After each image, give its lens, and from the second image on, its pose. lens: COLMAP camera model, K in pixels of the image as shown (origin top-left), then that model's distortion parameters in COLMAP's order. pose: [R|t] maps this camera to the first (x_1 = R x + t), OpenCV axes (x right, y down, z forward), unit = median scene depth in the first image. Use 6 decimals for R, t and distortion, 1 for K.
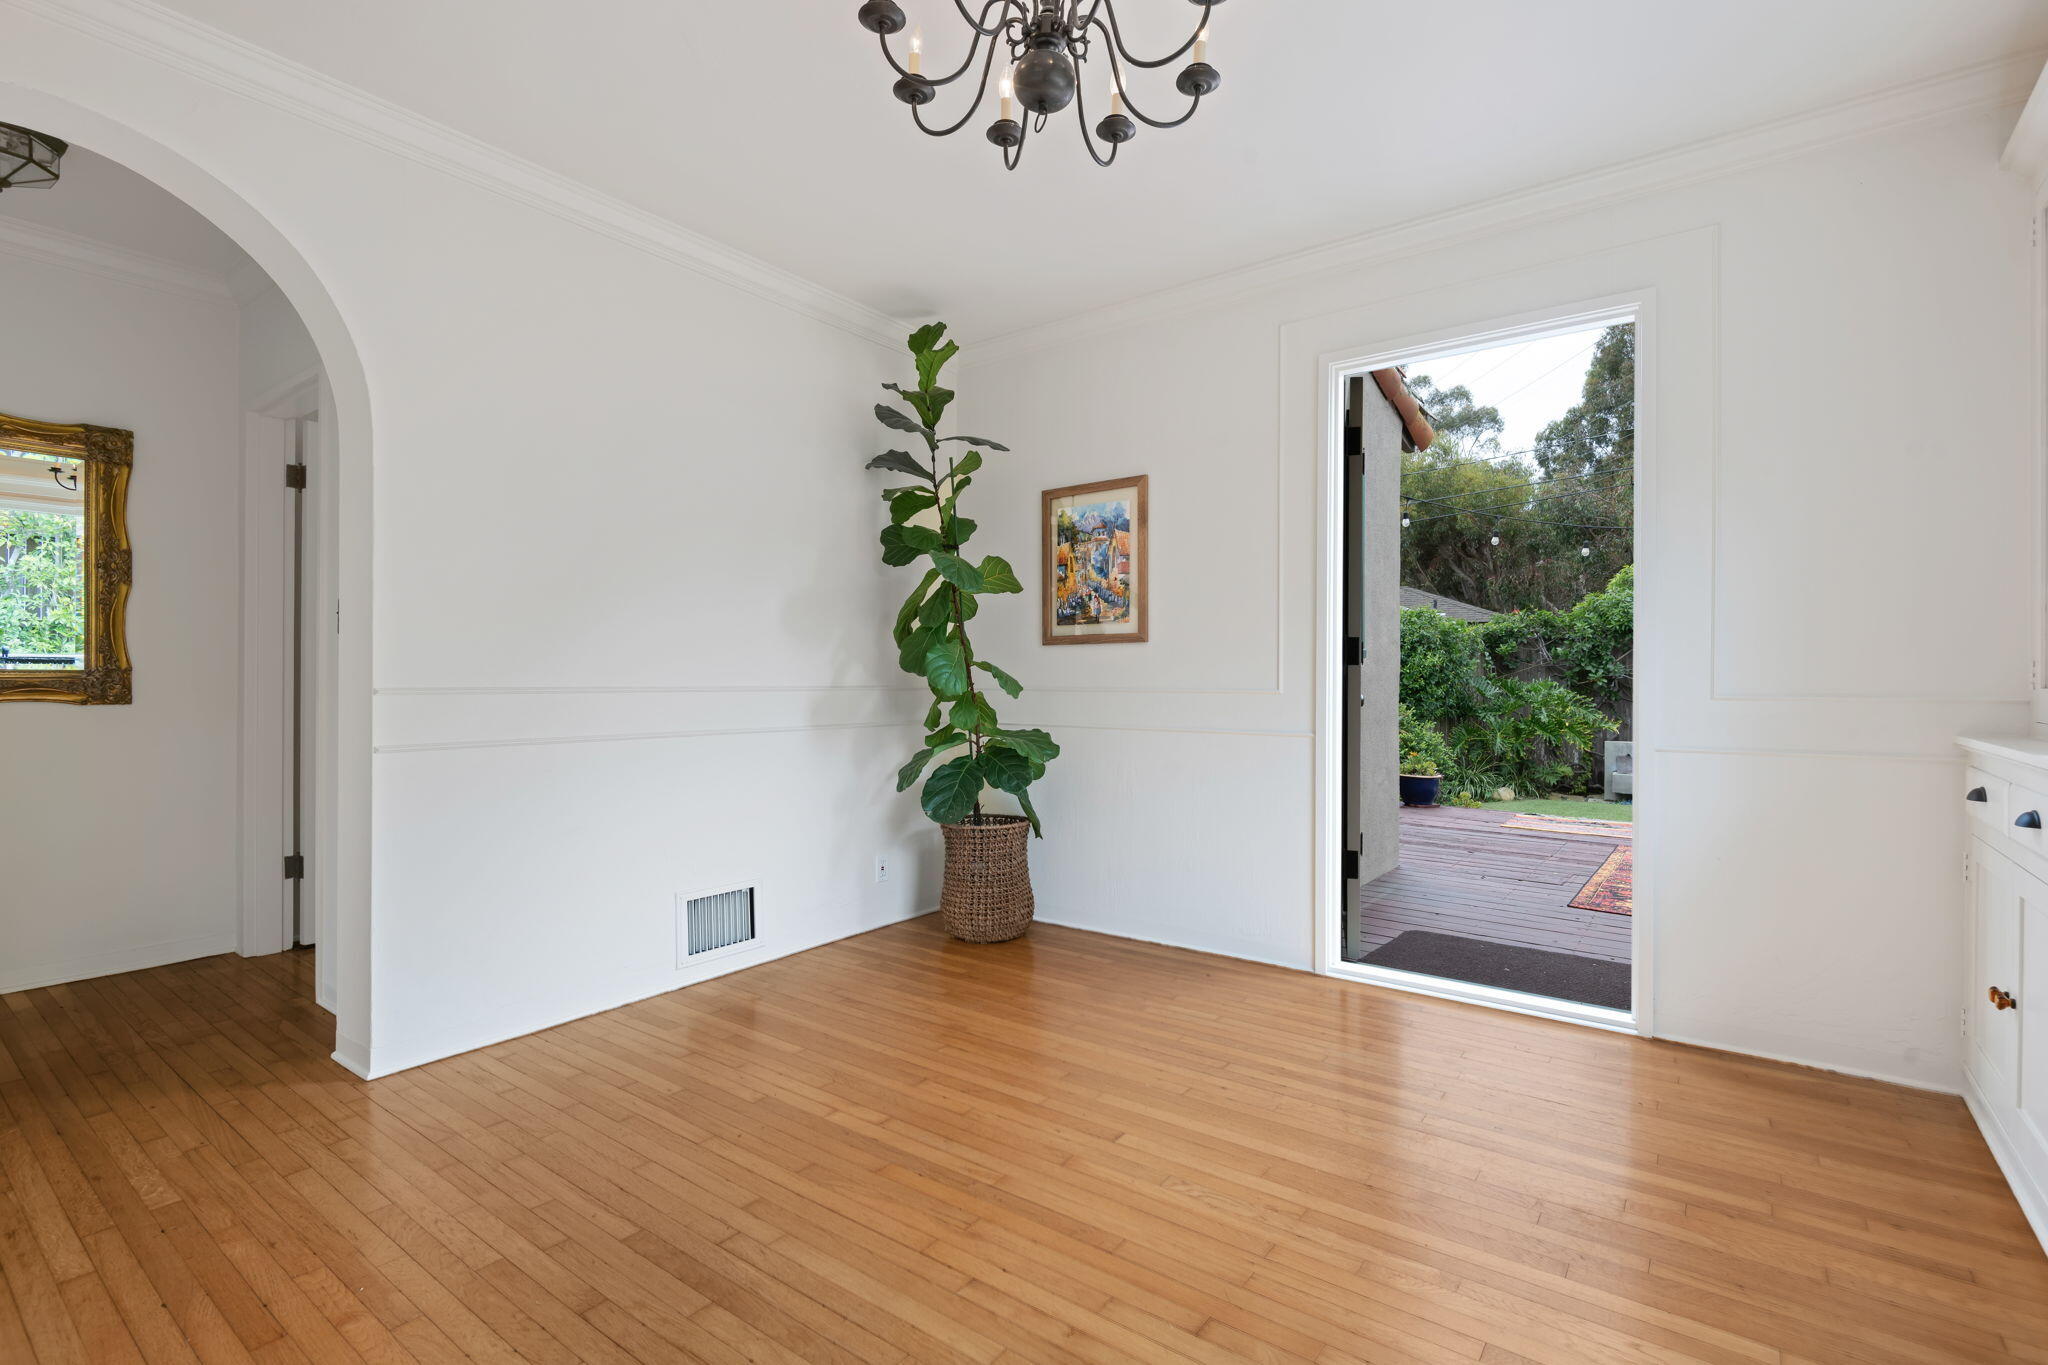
lens RADIAL K [[941.3, 0, 1024.0], [0, 941.3, 682.5], [0, 0, 1]] dist [0.004285, -0.000965]
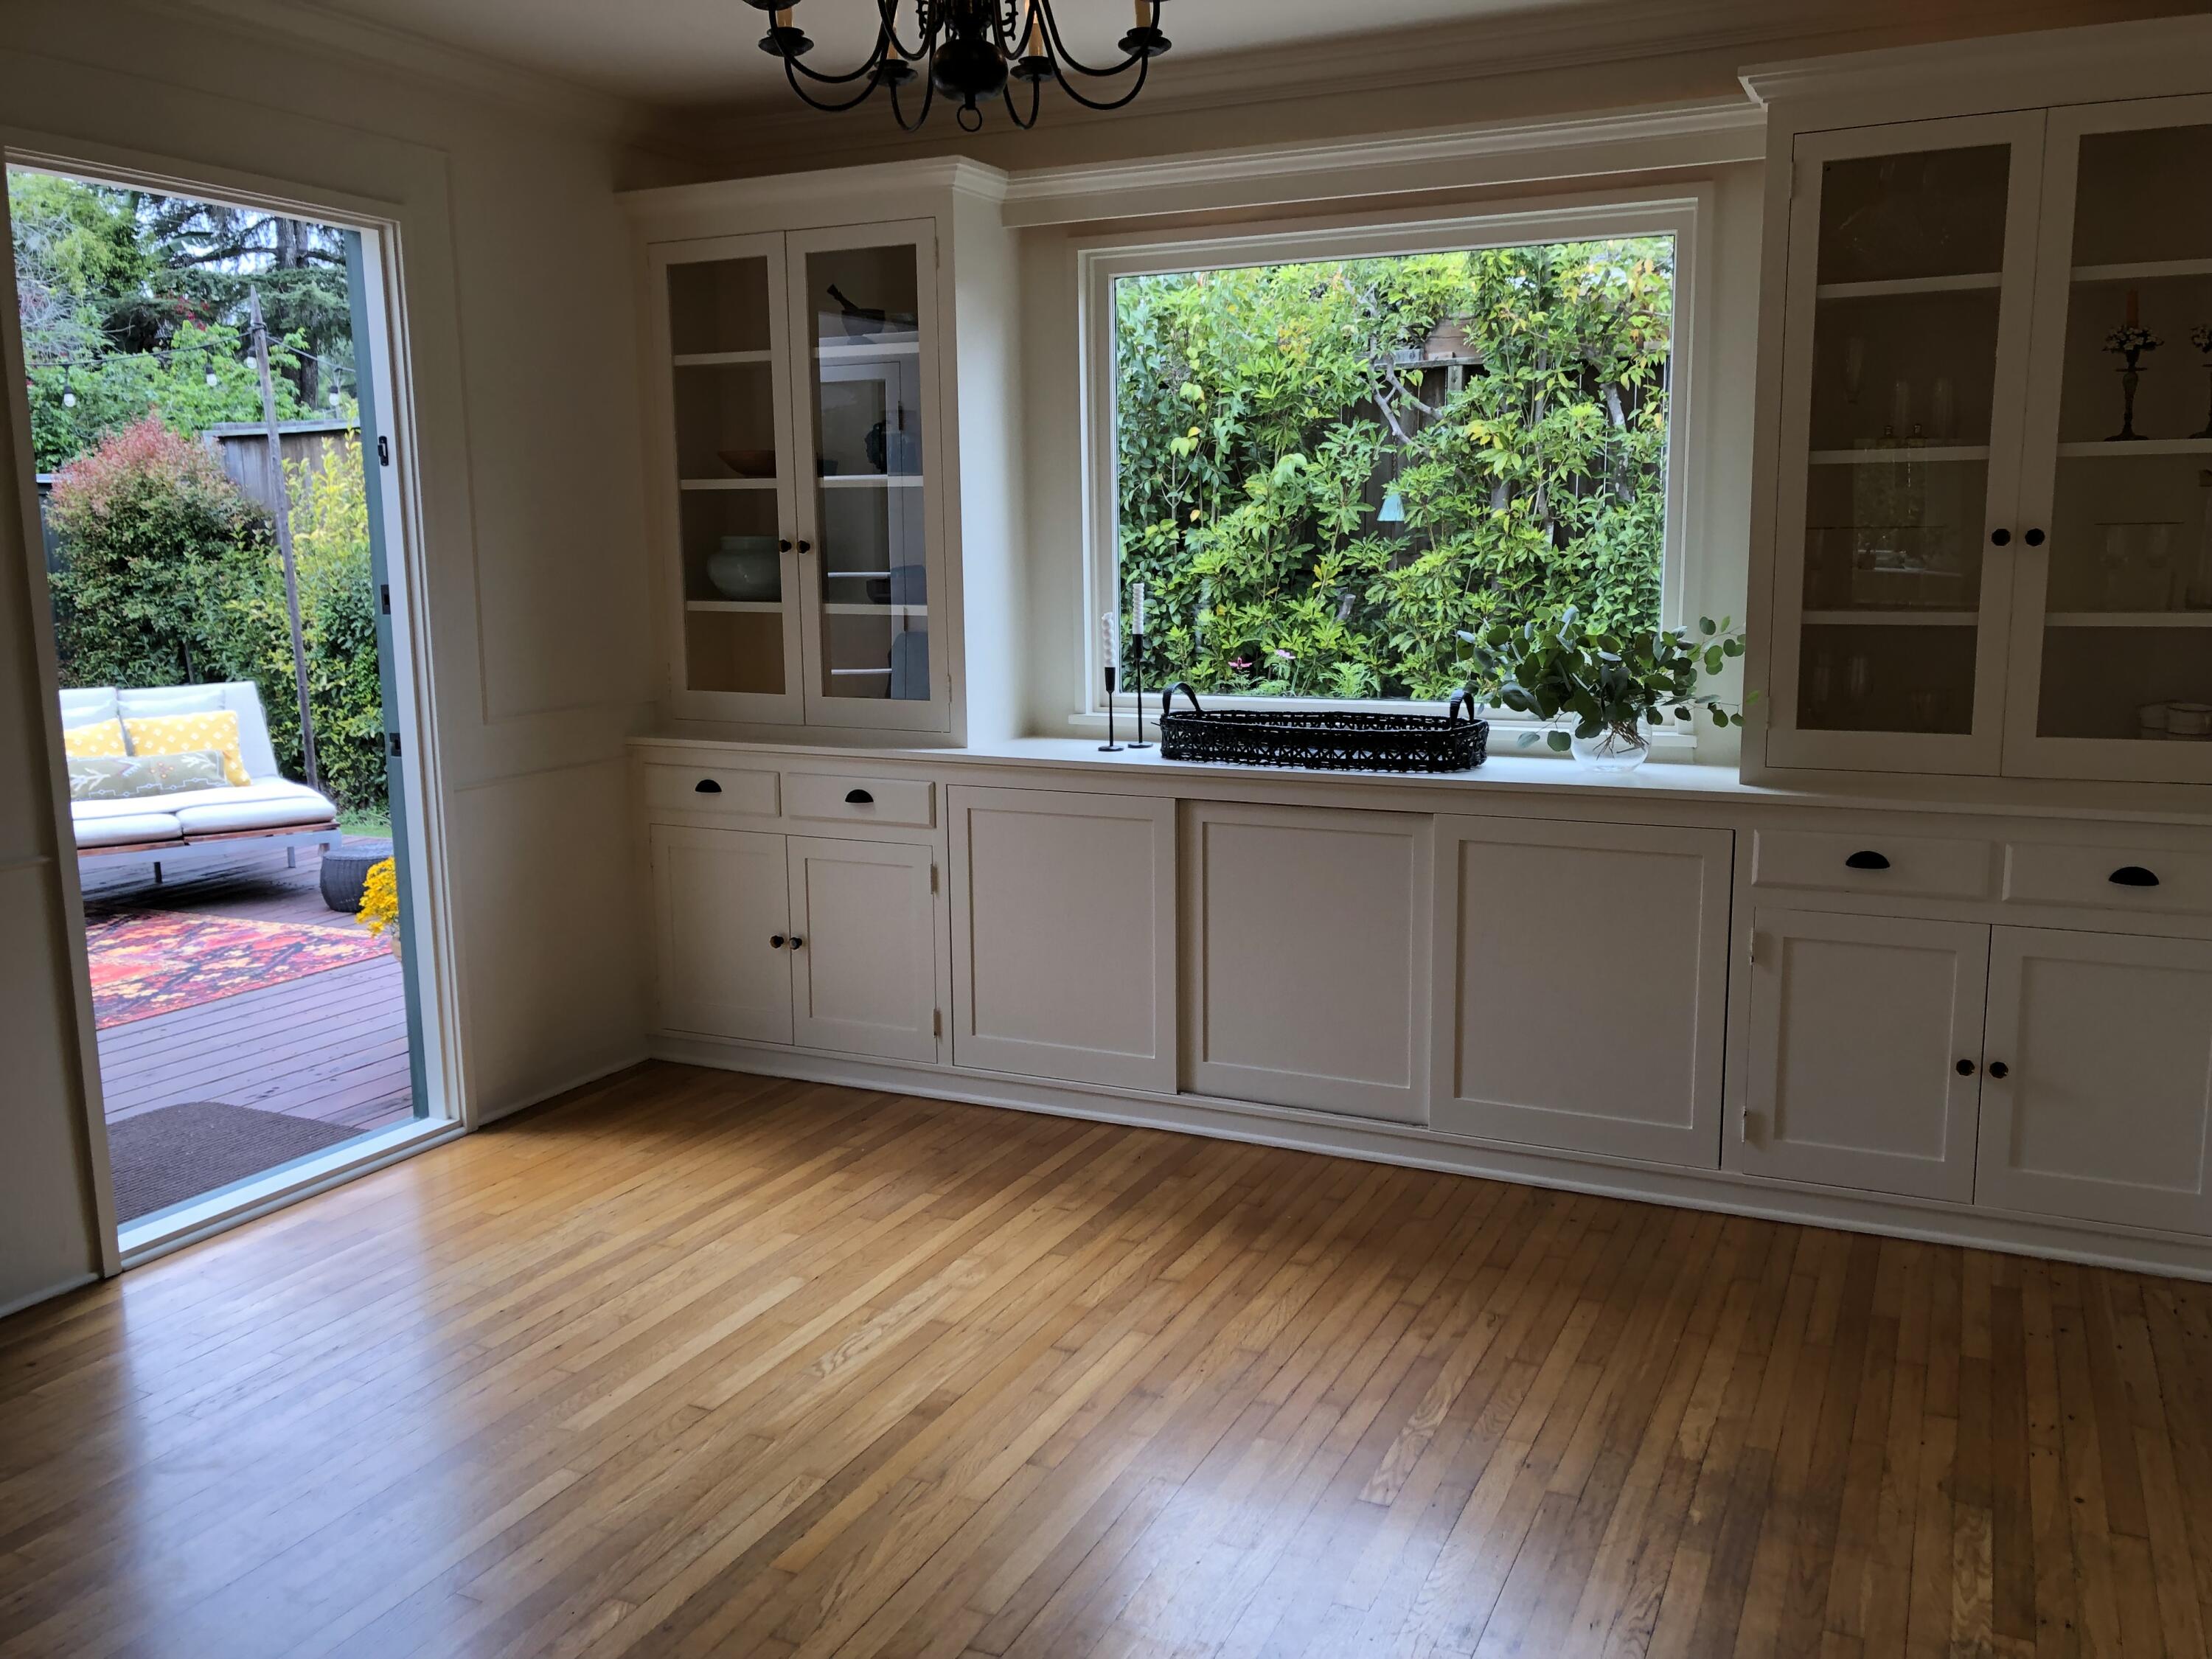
lens RADIAL K [[1795.3, 0, 1147.5], [0, 1795.3, 820.4], [0, 0, 1]] dist [0.025626, 0.005261]
pose [[-0.205064, -0.150489, 0.967110, -0.718348], [0.013601, 0.987575, 0.156557, -0.104629], [-0.978654, 0.045258, -0.200469, 0.524787]]
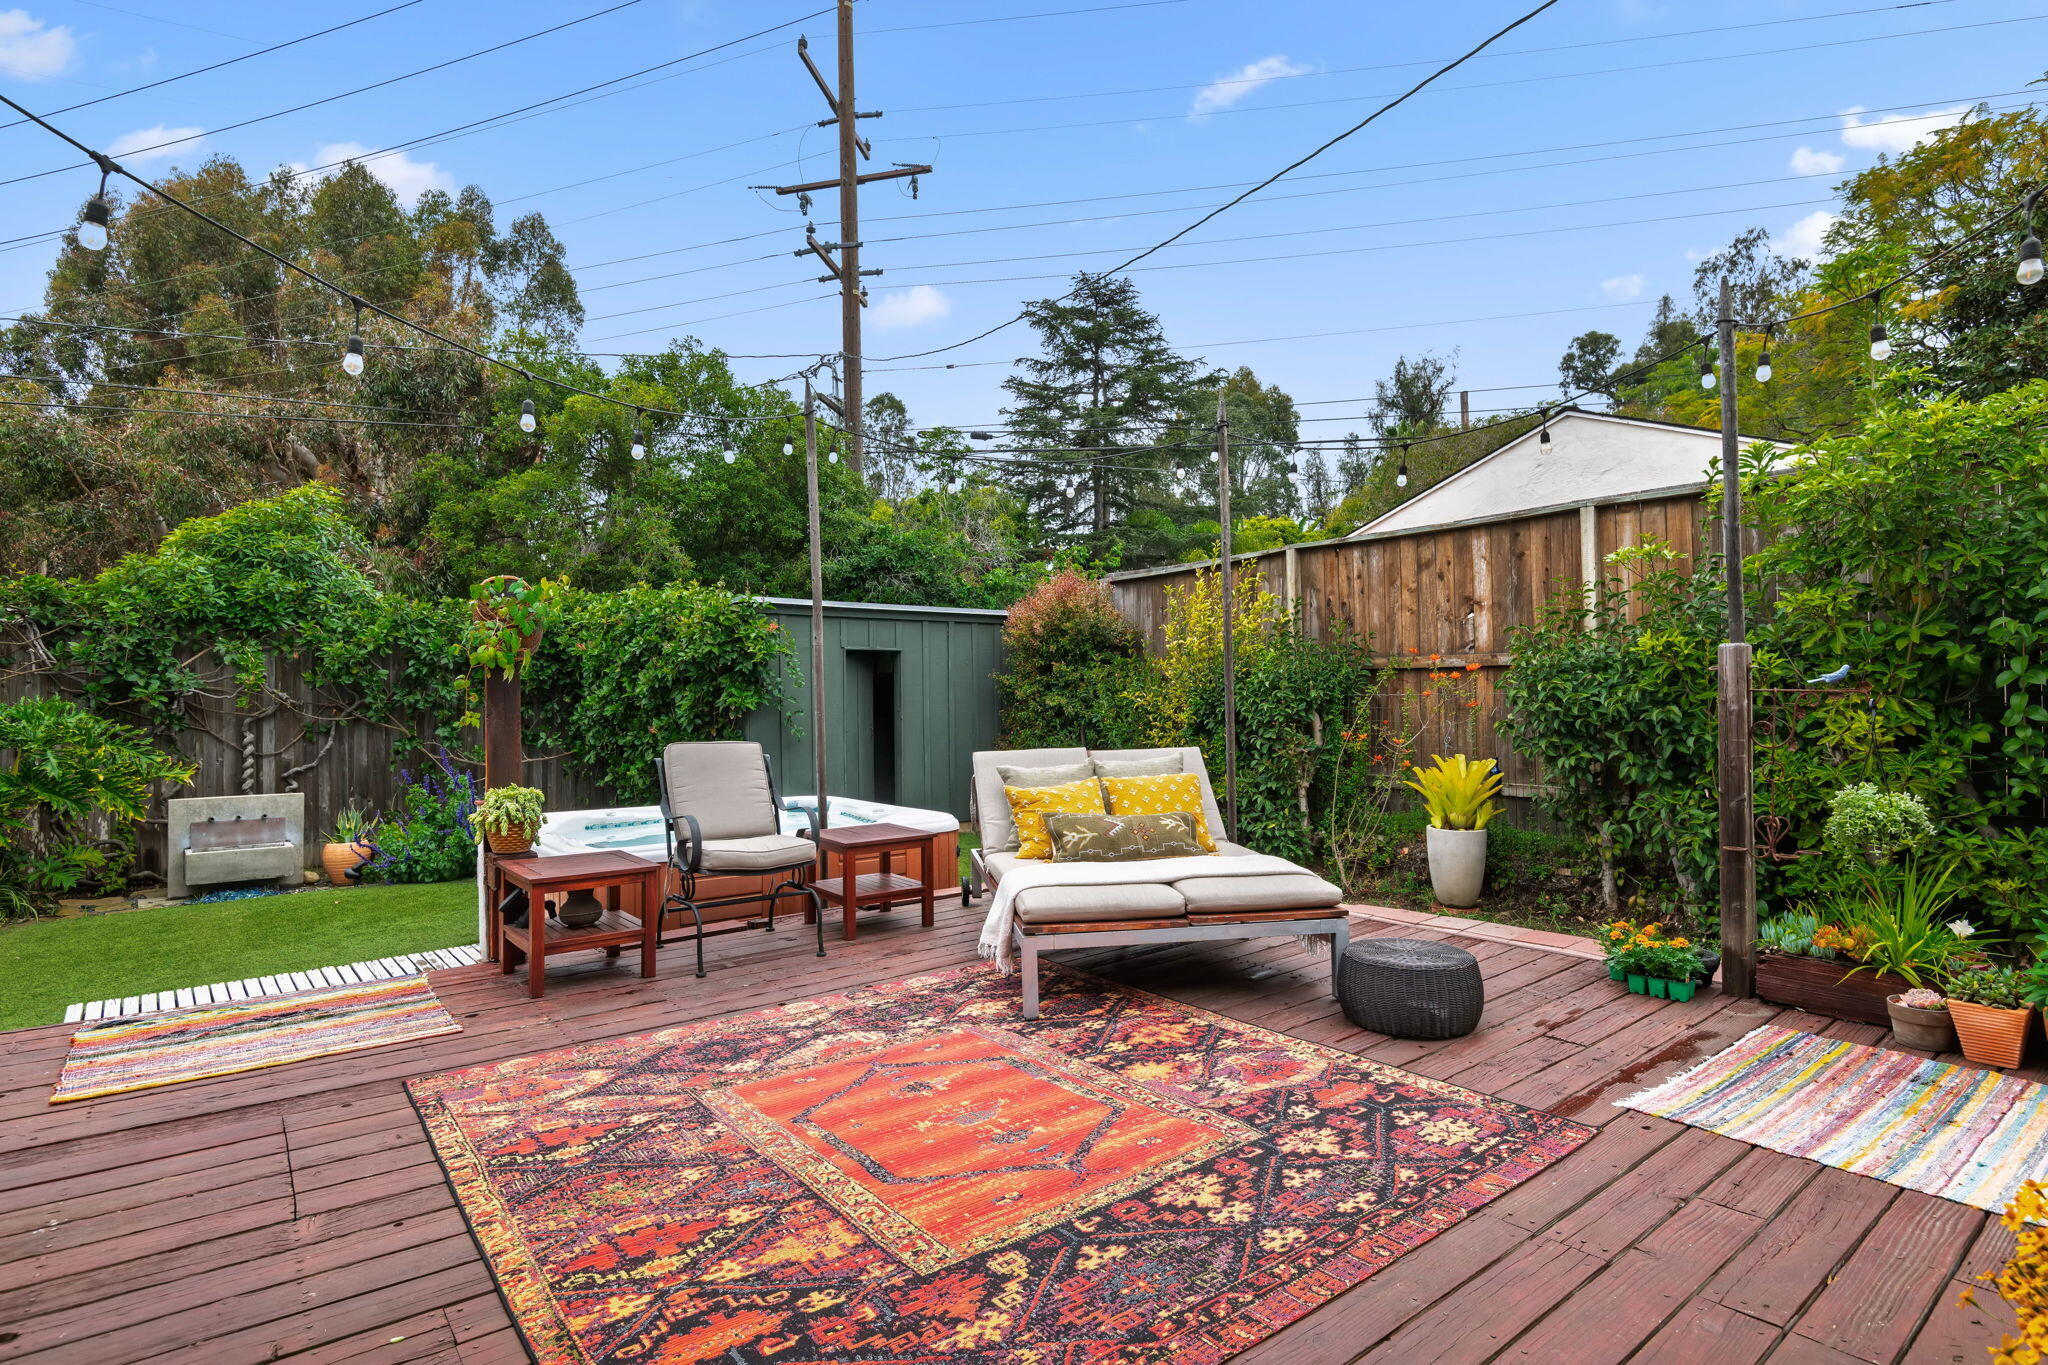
lens RADIAL K [[1041.0, 0, 1027.2], [0, 1041.0, 695.3], [0, 0, 1]] dist [-0.000933, -0.001972]
pose [[0.267736, -0.003913, 0.963484, 0.448694], [0.010047, 0.999949, 0.001269, 0.000719], [-0.963440, 0.009340, 0.267761, 1.052725]]
